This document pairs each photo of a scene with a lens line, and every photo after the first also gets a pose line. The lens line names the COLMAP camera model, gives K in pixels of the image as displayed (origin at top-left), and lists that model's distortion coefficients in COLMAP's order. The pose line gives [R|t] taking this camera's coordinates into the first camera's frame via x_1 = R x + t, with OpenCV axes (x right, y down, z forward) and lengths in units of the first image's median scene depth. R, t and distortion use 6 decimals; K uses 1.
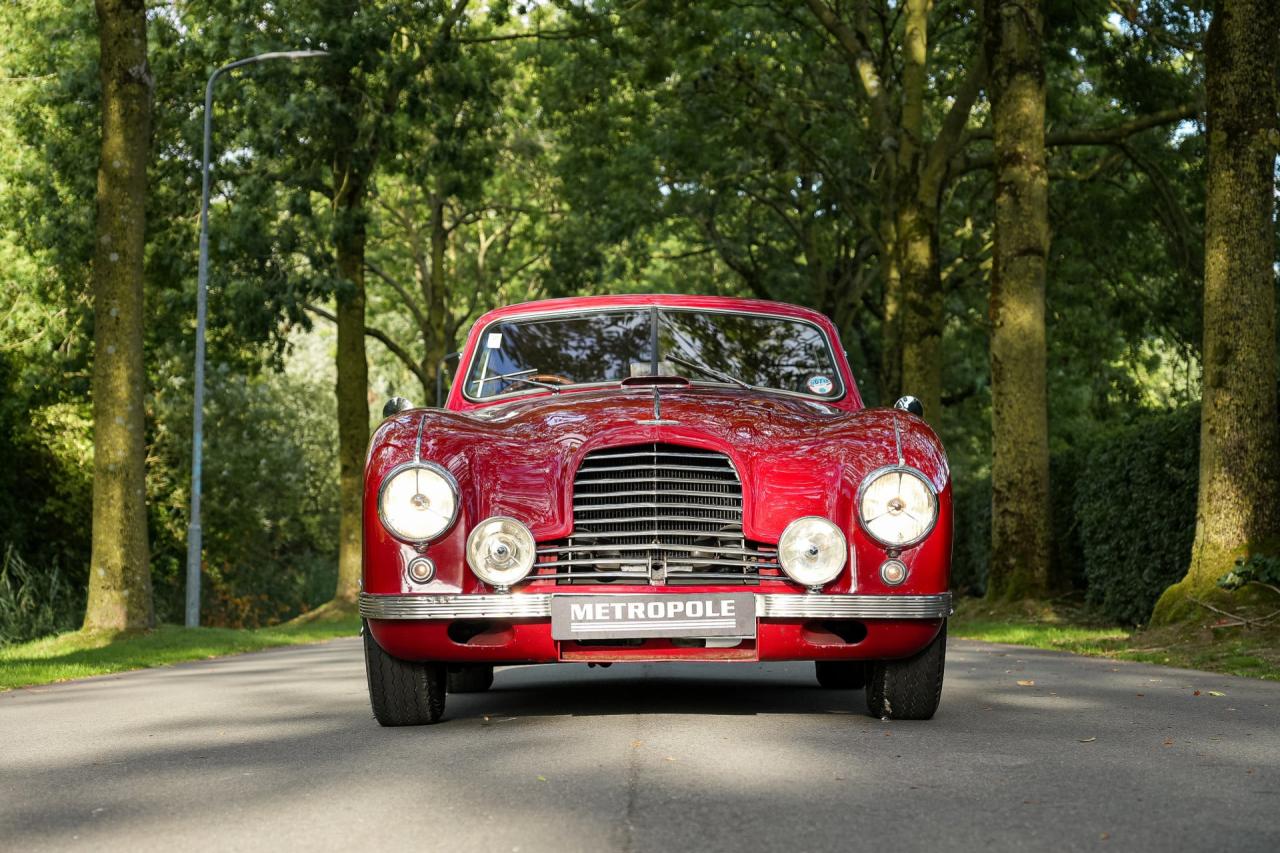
lens RADIAL K [[2808.3, 0, 648.9], [0, 2808.3, 437.4], [0, 0, 1]] dist [0.068633, 0.000000]
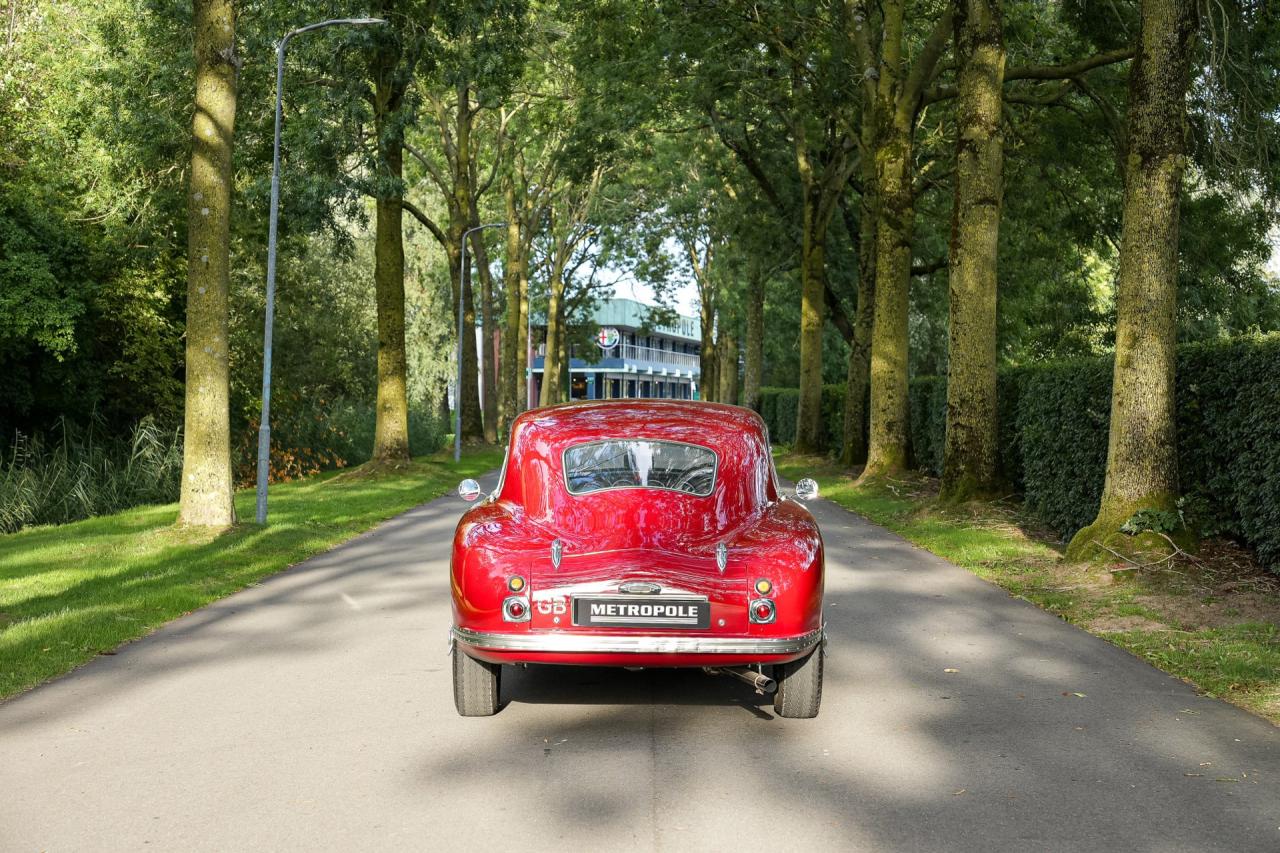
lens RADIAL K [[2692.7, 0, 638.7], [0, 2692.7, 427.8], [0, 0, 1]] dist [0.031024, 0.000000]
pose [[0.999717, 0.023792, -0.000462, -0.004561], [-0.023691, 0.996933, 0.074582, -0.052127], [0.002235, -0.074550, 0.997215, -0.112213]]
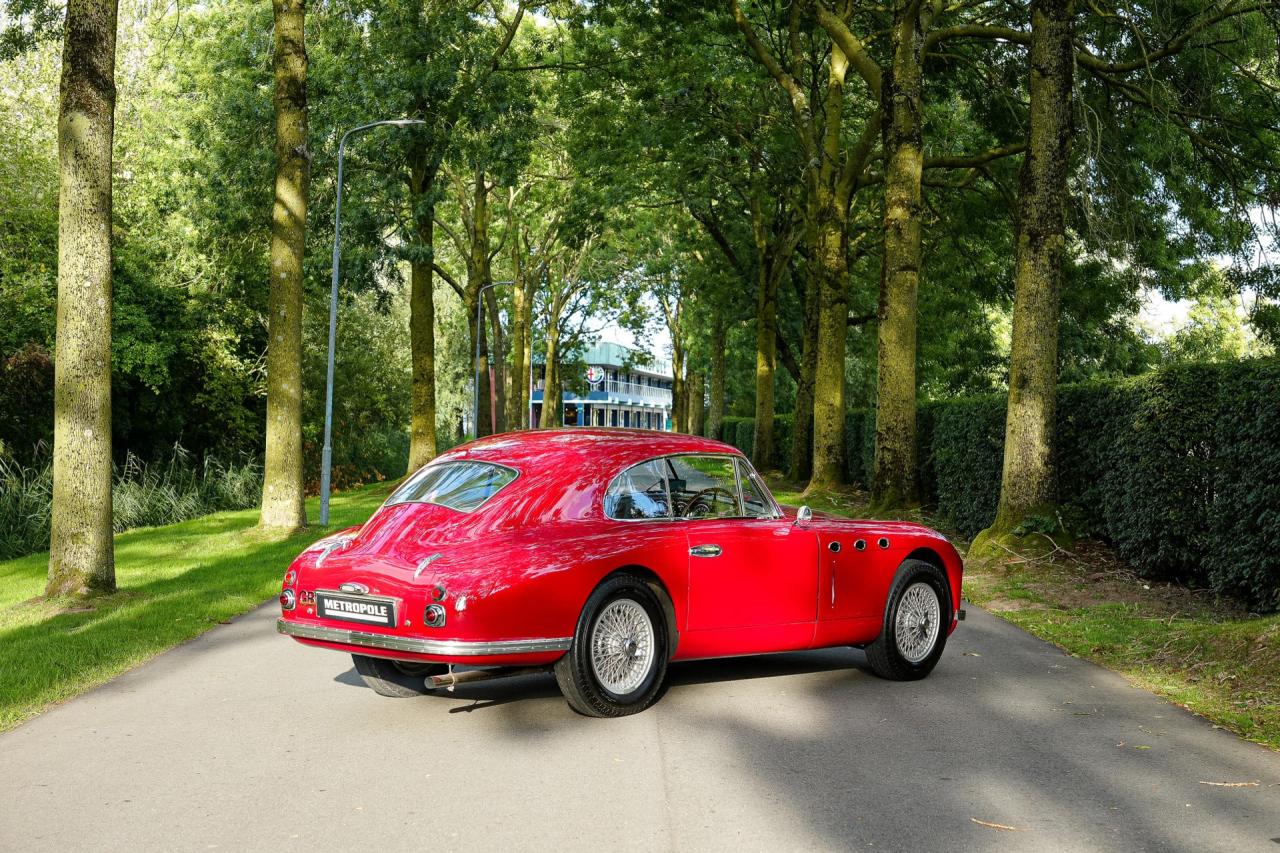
lens RADIAL K [[2280.7, 0, 633.2], [0, 2280.7, 433.5], [0, 0, 1]] dist [0.026005, 0.000000]
pose [[0.999604, 0.027243, 0.007061, -0.010617], [-0.027657, 0.997346, 0.067345, -0.056163], [-0.005208, -0.067513, 0.997705, -0.168125]]
